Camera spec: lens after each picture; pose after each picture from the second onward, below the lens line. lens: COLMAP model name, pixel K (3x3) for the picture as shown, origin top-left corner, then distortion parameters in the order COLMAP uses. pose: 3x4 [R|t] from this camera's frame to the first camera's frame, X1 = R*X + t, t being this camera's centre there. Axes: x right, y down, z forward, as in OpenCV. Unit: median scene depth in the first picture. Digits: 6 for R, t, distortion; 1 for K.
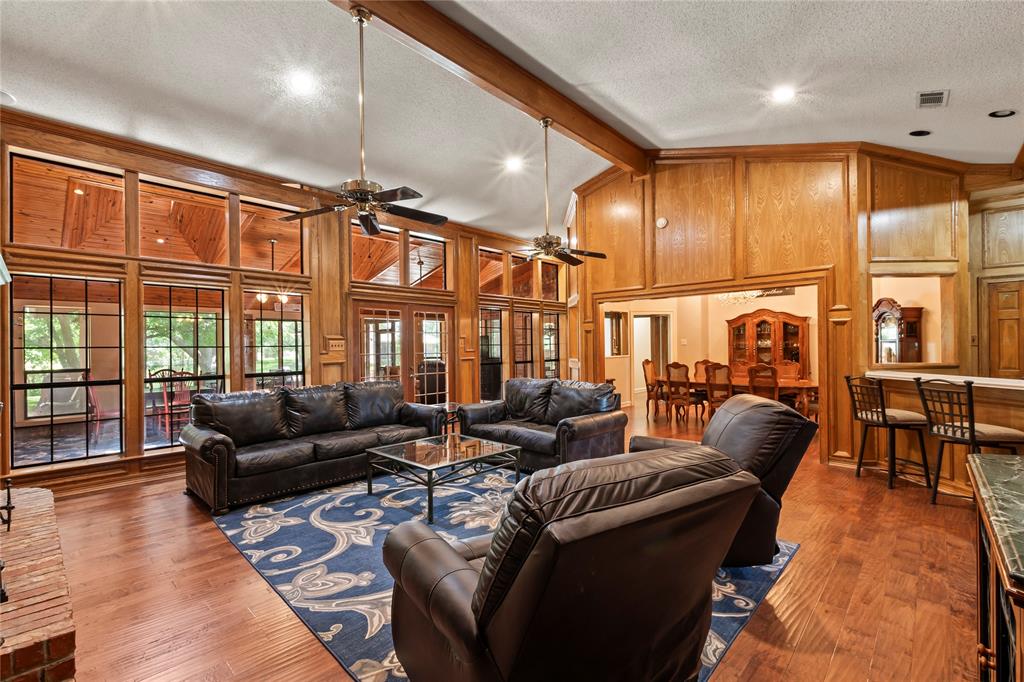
lens RADIAL K [[451.6, 0, 506.8], [0, 451.6, 343.7], [0, 0, 1]] dist [0.012612, 0.000055]
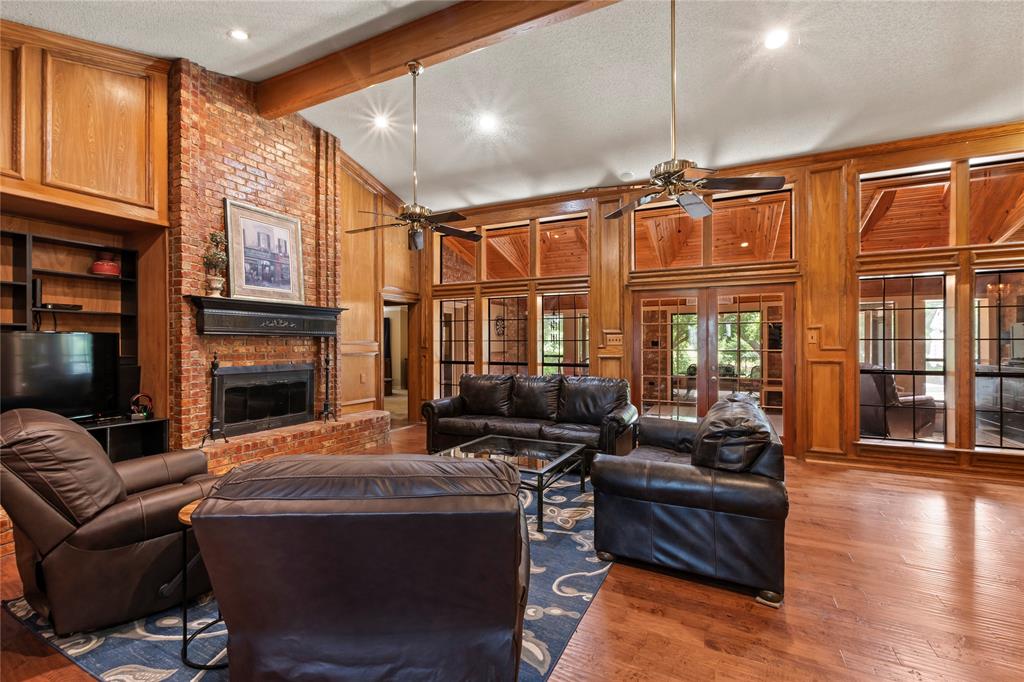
lens RADIAL K [[451.6, 0, 506.7], [0, 451.6, 343.7], [0, 0, 1]] dist [0.012612, 0.000055]
pose [[0.283027, 0.004824, -0.959100, 0.520753], [-0.001203, 0.999988, 0.004674, 0.007967], [0.959111, -0.000169, 0.283029, 0.514104]]
